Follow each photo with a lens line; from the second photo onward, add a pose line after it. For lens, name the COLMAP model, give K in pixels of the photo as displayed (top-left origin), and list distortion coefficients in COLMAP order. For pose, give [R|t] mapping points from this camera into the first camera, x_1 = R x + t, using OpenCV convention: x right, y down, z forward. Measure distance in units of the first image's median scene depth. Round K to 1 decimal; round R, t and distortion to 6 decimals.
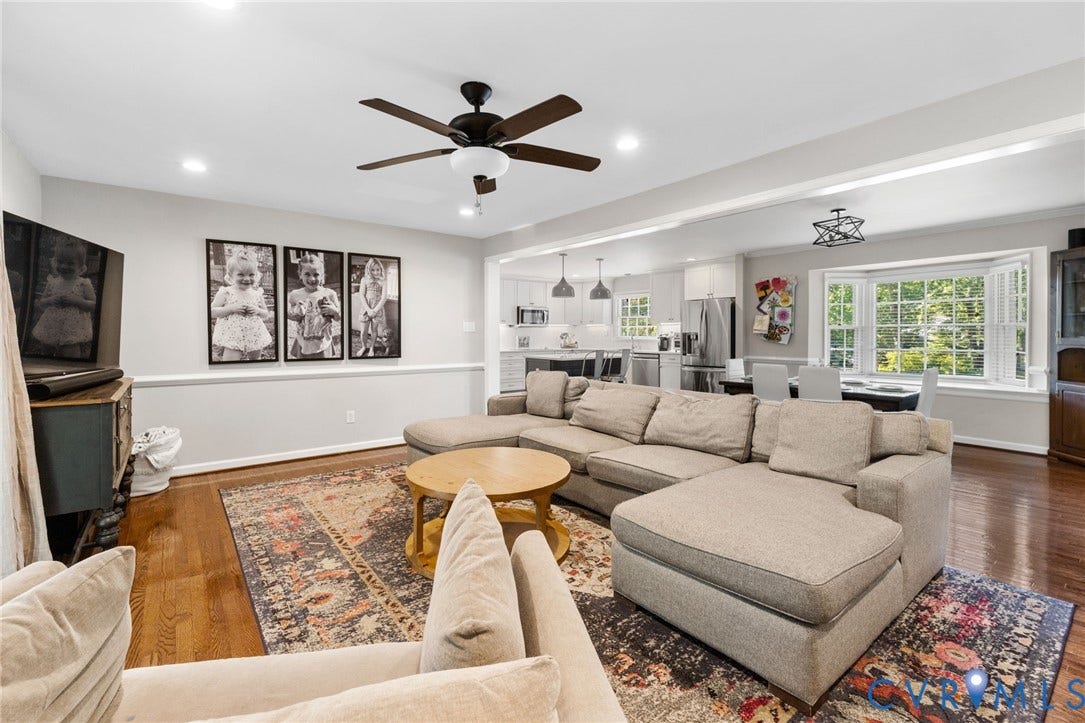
lens RADIAL K [[467.6, 0, 544.7], [0, 467.6, 335.7], [0, 0, 1]] dist [-0.002471, -0.000284]
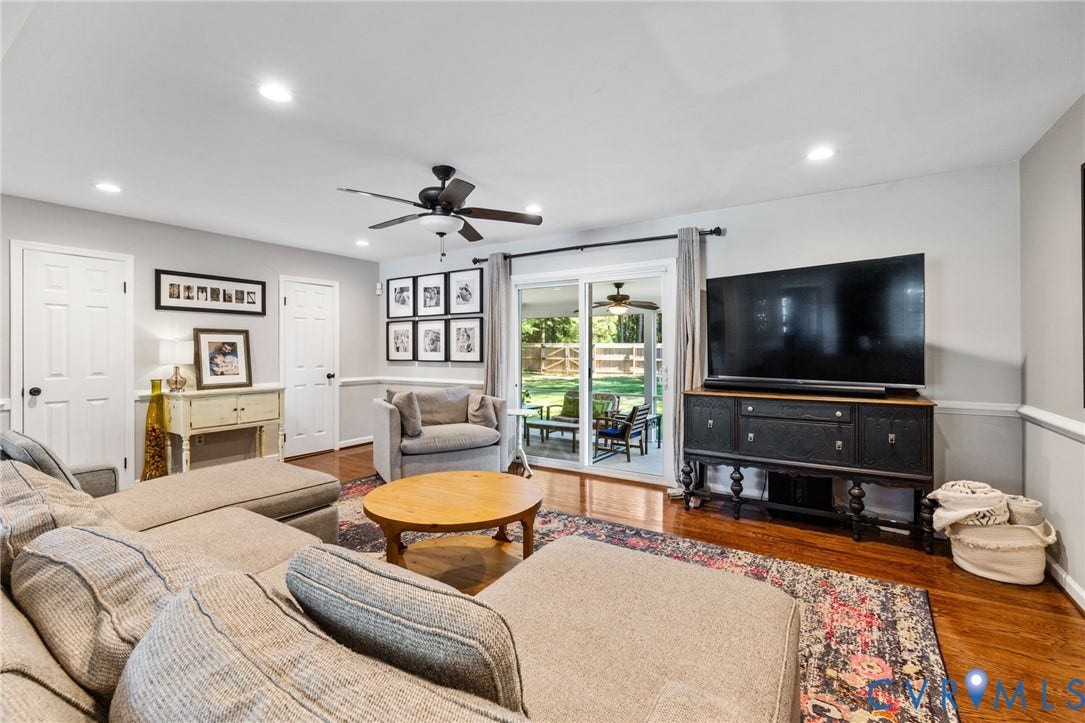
lens RADIAL K [[467.6, 0, 541.8], [0, 467.6, 355.3], [0, 0, 1]] dist [-0.002471, -0.000284]
pose [[-0.945832, 0.006426, -0.324593, 0.021544], [0.000841, 0.999849, 0.017345, -0.011119], [0.324655, 0.016133, -0.945695, 2.105035]]
